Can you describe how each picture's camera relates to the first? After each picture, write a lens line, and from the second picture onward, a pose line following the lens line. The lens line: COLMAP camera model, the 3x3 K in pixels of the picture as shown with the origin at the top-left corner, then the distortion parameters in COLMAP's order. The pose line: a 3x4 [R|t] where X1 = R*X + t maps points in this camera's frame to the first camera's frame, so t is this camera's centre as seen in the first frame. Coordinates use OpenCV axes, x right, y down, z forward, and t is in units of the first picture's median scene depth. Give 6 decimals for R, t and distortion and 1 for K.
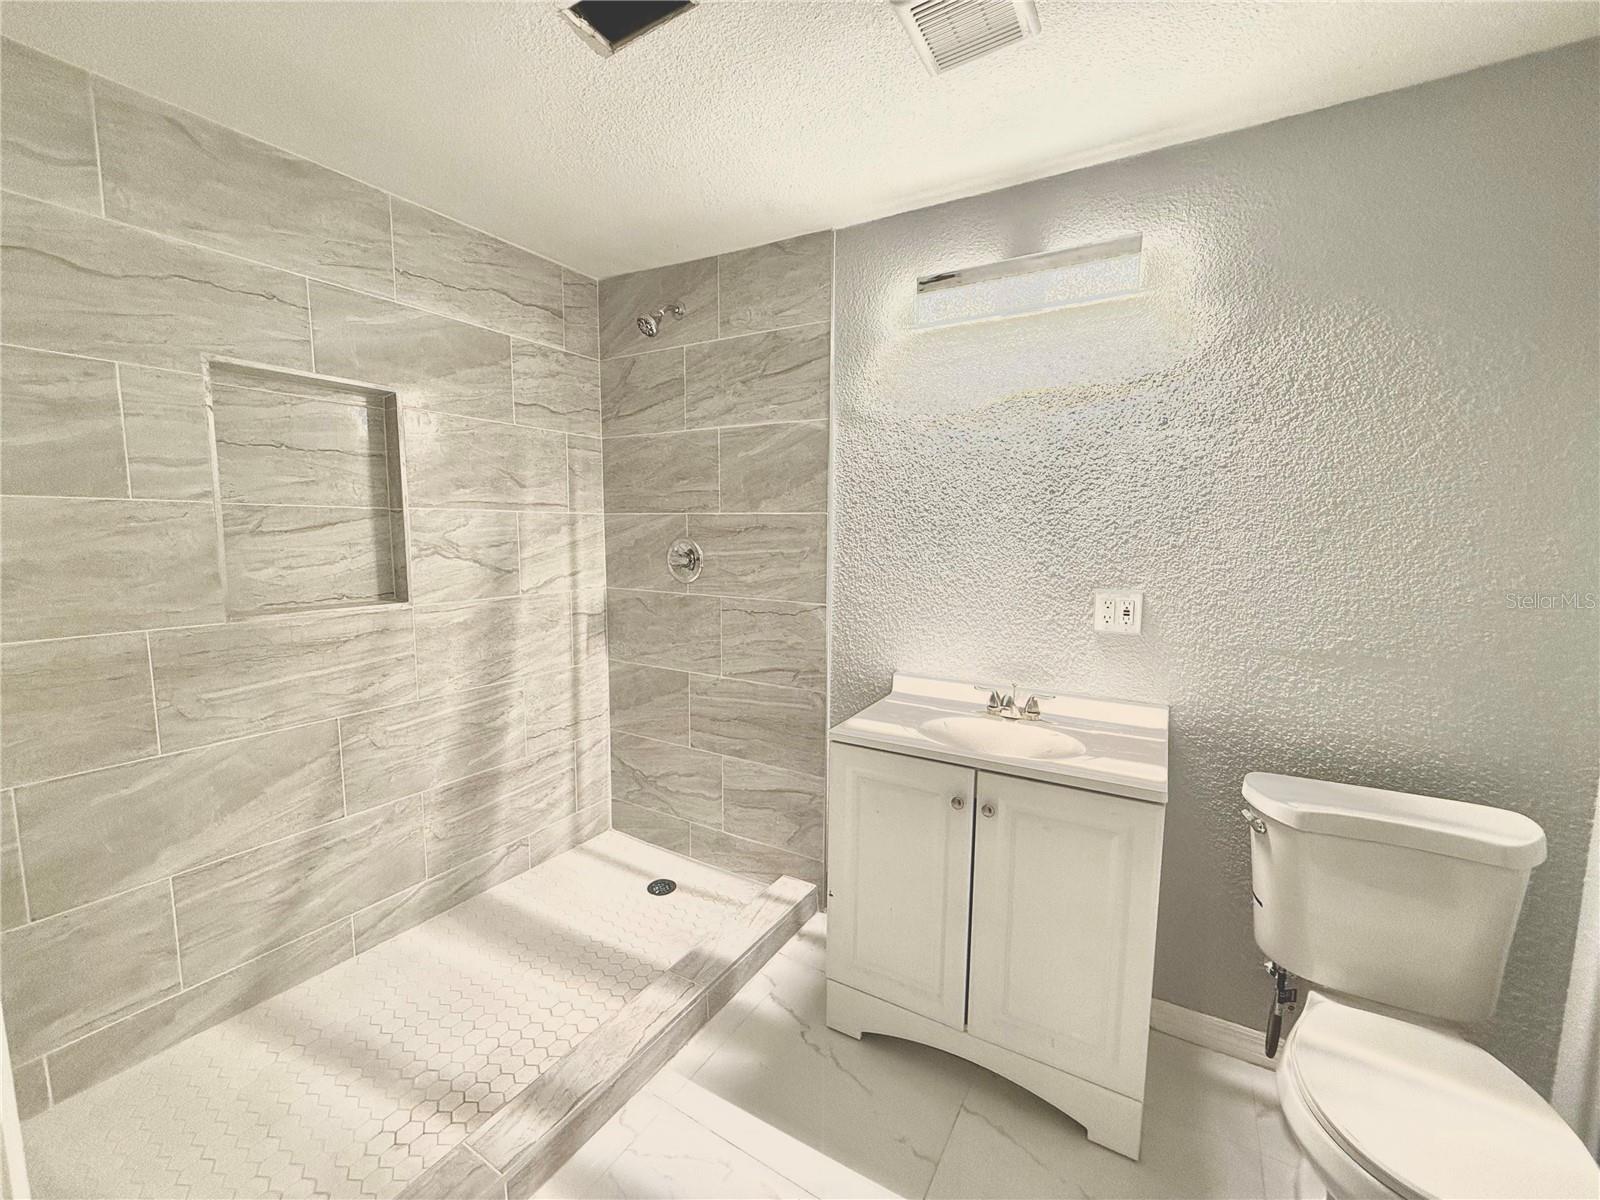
lens RADIAL K [[643.4, 0, 802.0], [0, 643.4, 599.3], [0, 0, 1]] dist [0.000021, 0.000189]
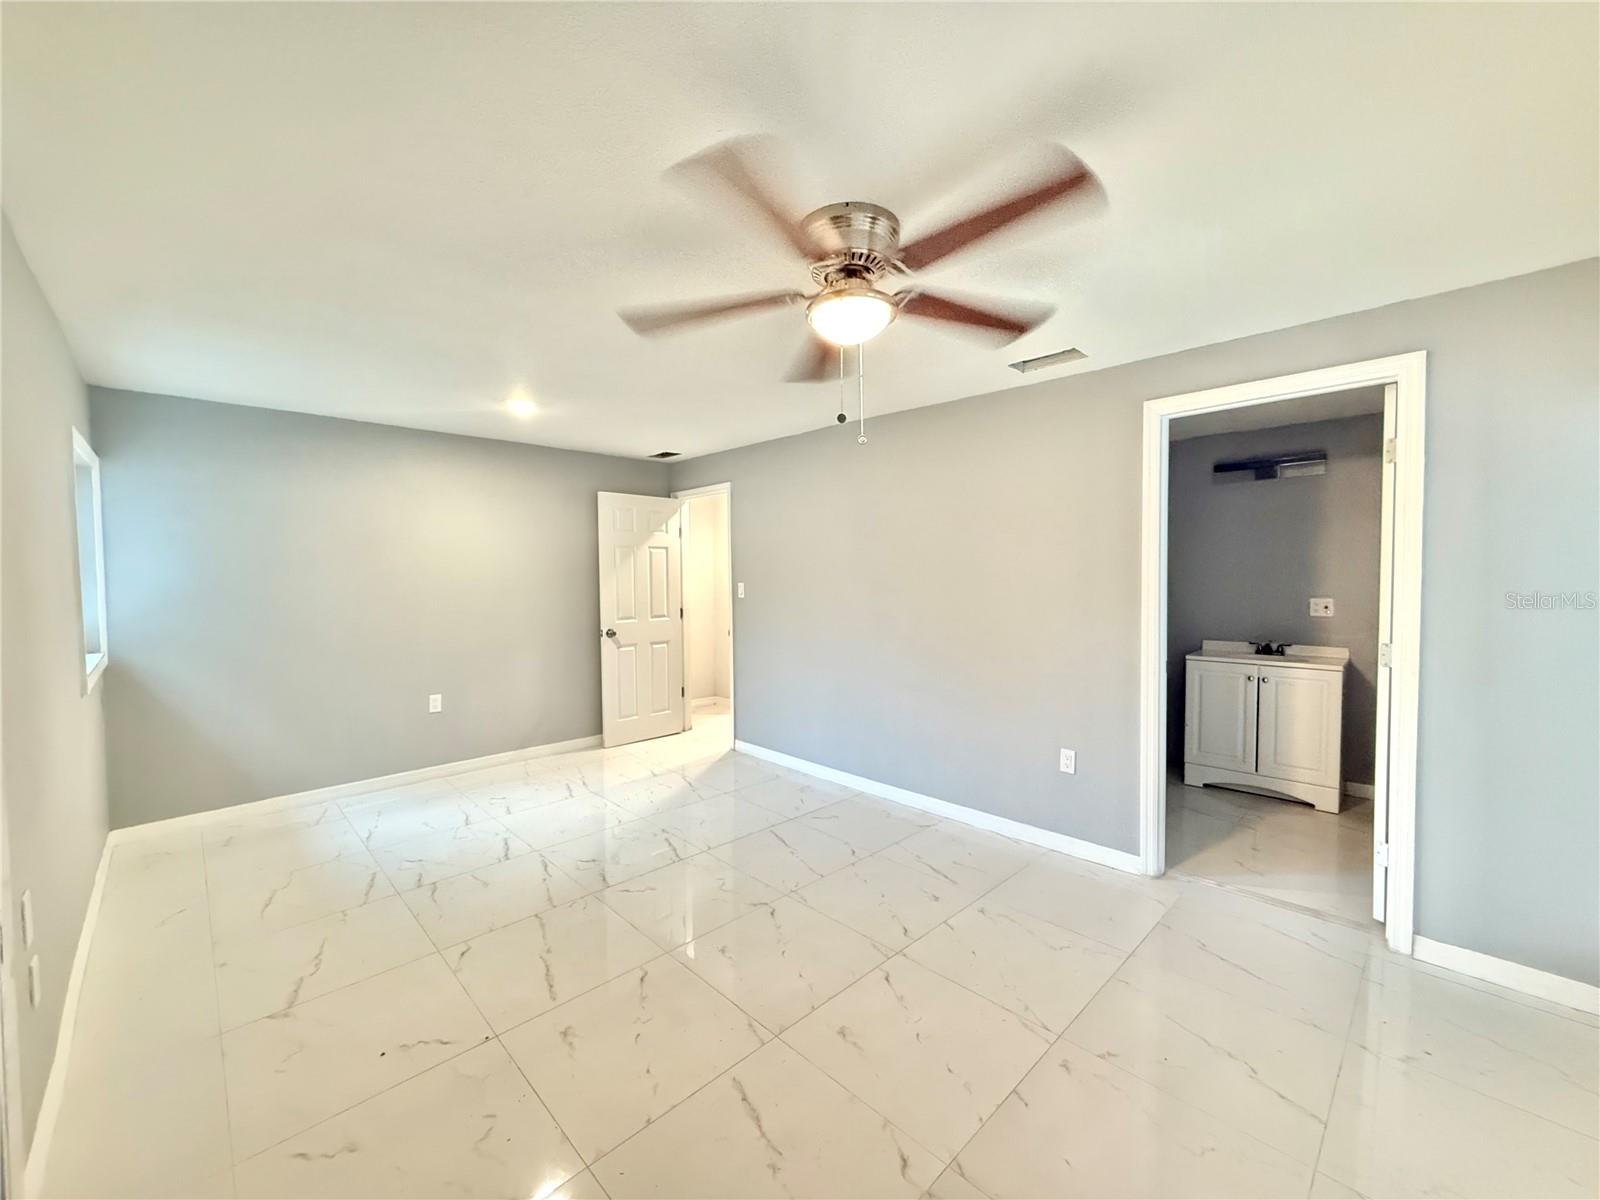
lens RADIAL K [[643.4, 0, 793.5], [0, 643.4, 600.7], [0, 0, 1]] dist [0.000021, 0.000189]
pose [[0.964232, -0.009077, -0.264905, -0.822128], [-0.010431, 0.997340, -0.072141, 0.206132], [0.264855, 0.072323, 0.961572, -1.952654]]
